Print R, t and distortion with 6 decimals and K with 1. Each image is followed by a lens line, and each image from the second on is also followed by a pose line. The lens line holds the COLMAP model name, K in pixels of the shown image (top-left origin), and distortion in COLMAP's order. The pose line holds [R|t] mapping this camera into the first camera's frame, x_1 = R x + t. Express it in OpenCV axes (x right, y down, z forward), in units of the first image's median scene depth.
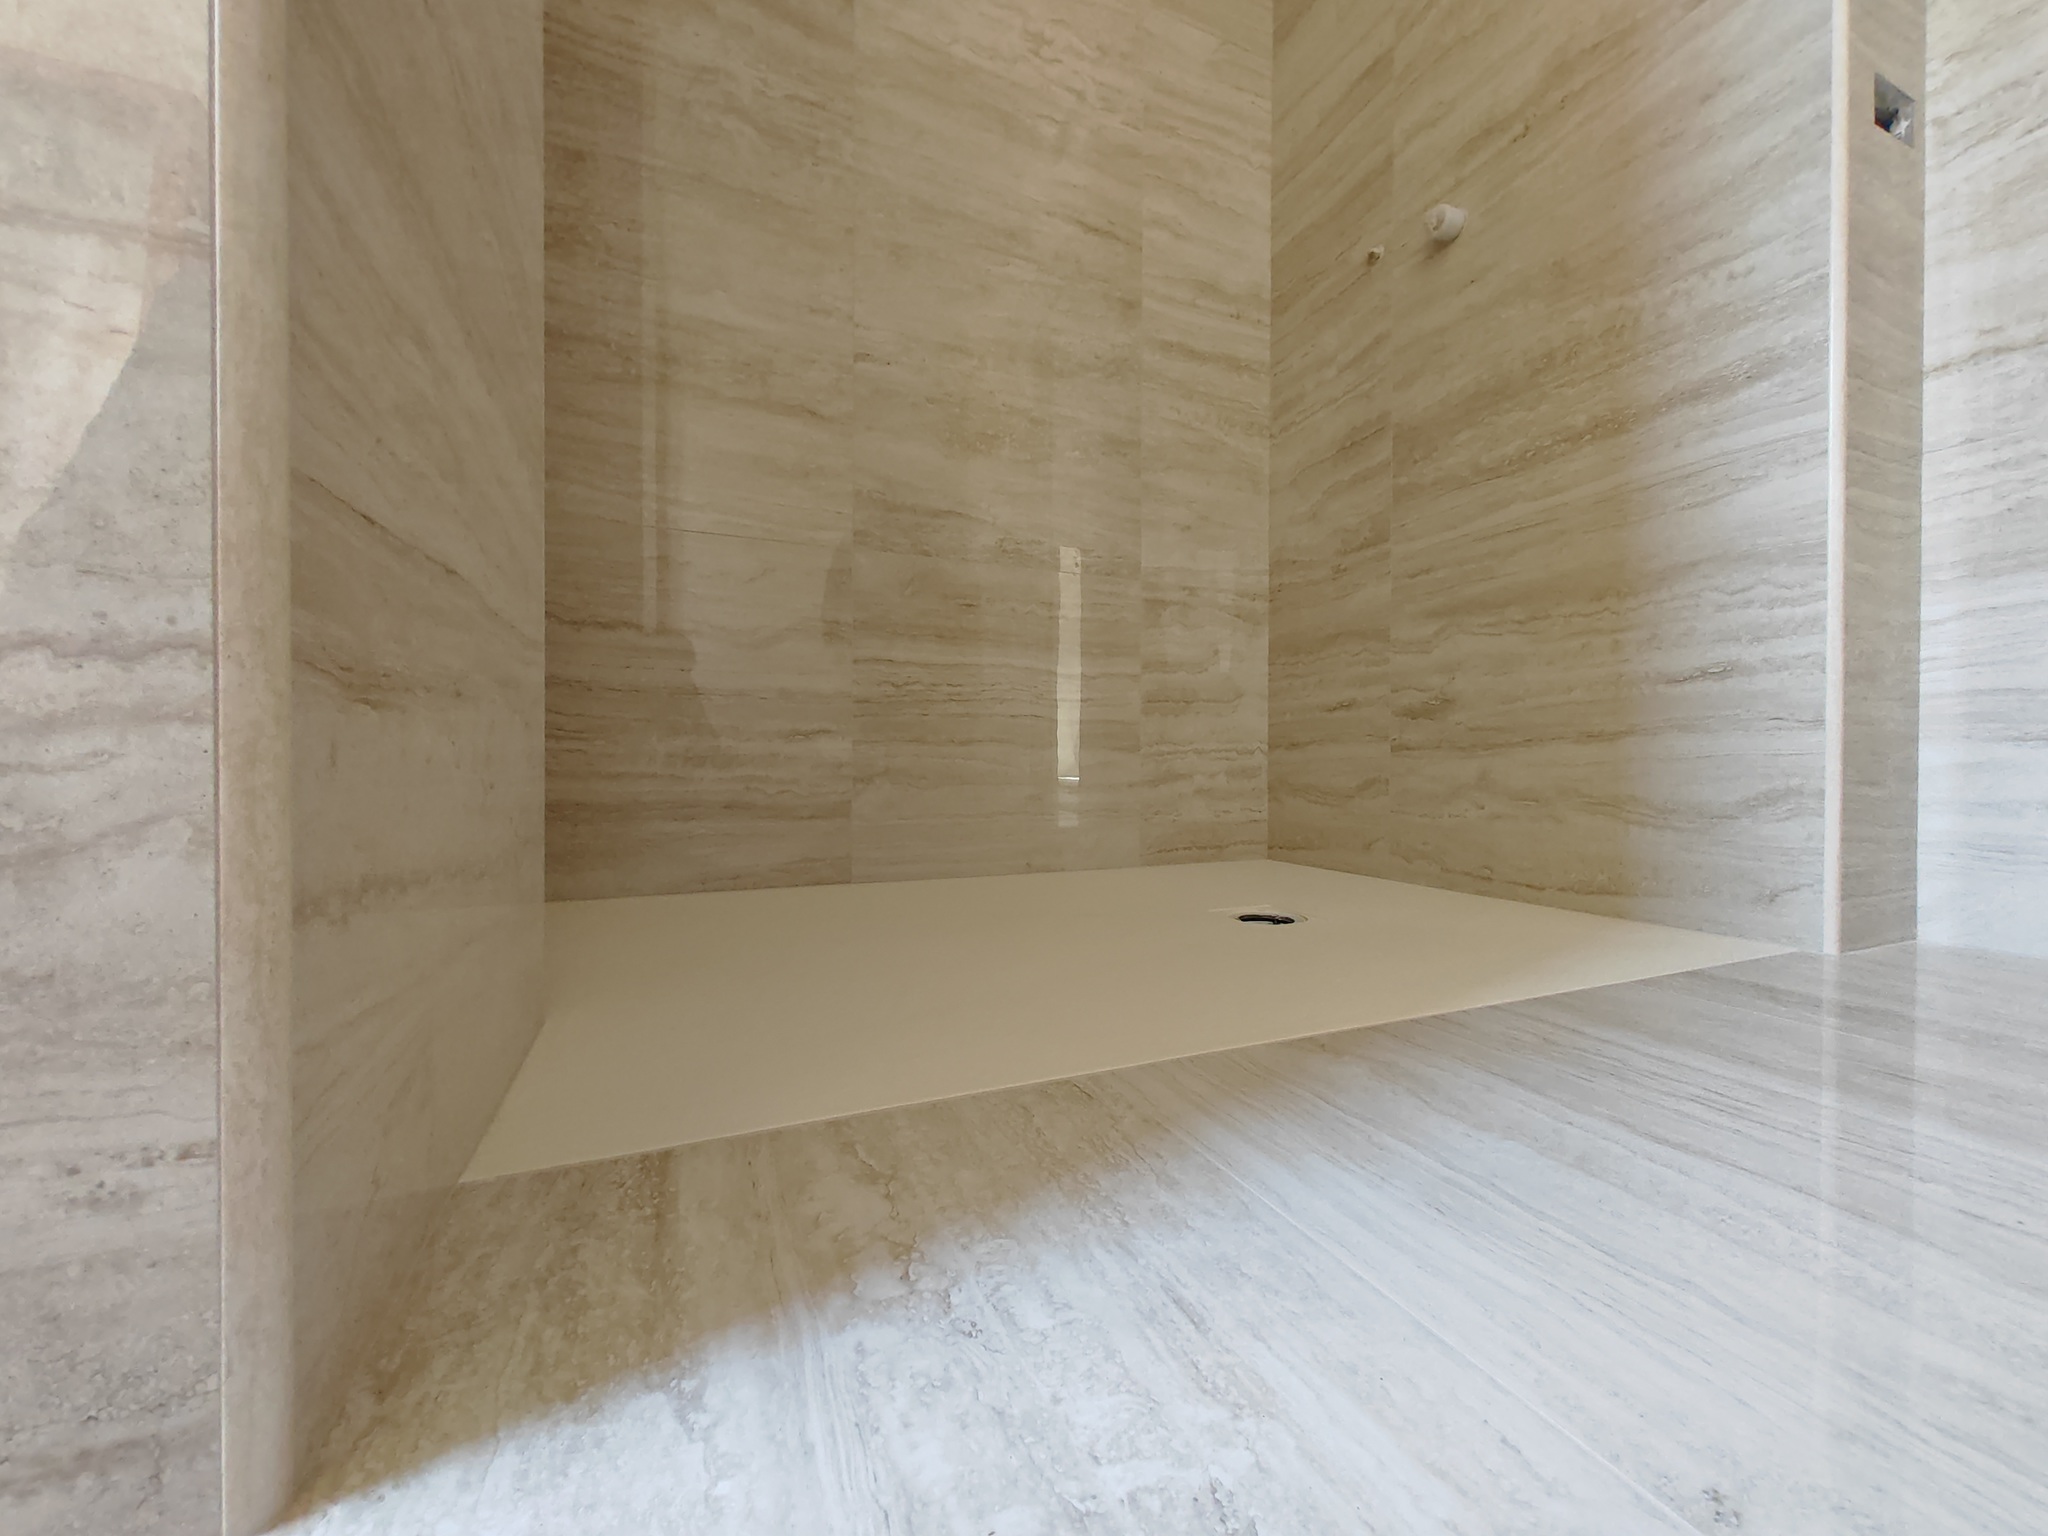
lens RADIAL K [[760.8, 0, 1024.0], [0, 760.8, 768.0], [0, 0, 1]] dist [-0.001924, 0.000233]
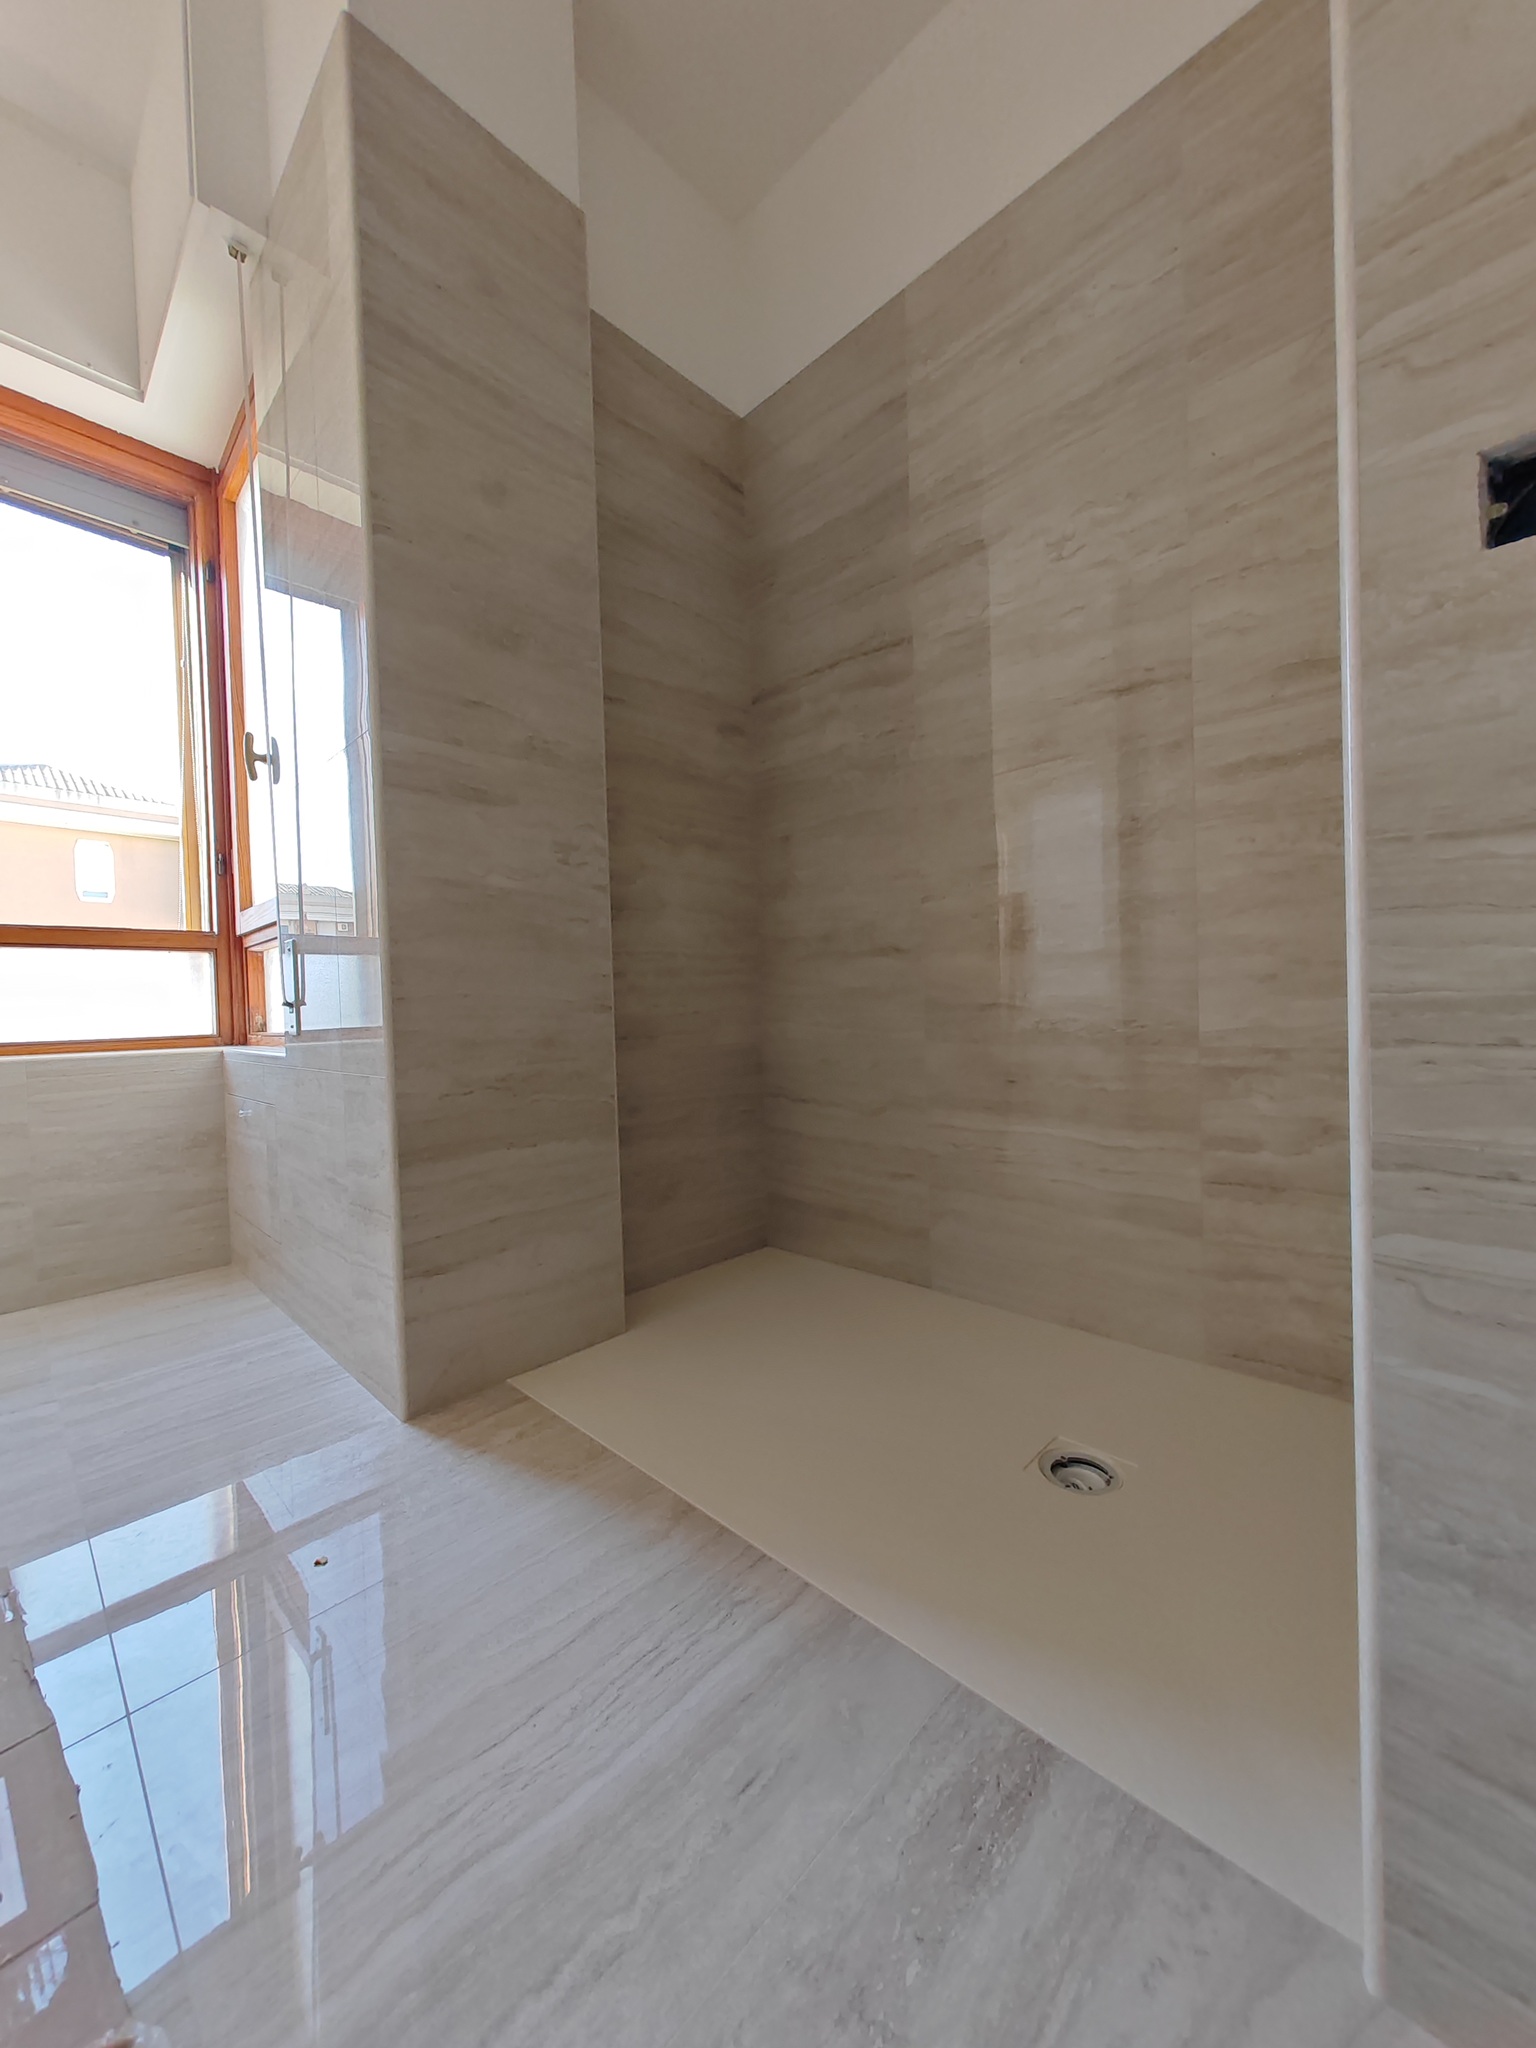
lens RADIAL K [[760.8, 0, 768.0], [0, 760.8, 1024.0], [0, 0, 1]] dist [-0.001924, 0.000233]
pose [[0.396793, 0.003624, -0.917901, 0.783599], [0.022634, 0.999650, 0.013731, -0.300952], [0.917629, -0.026224, 0.396572, 0.183225]]
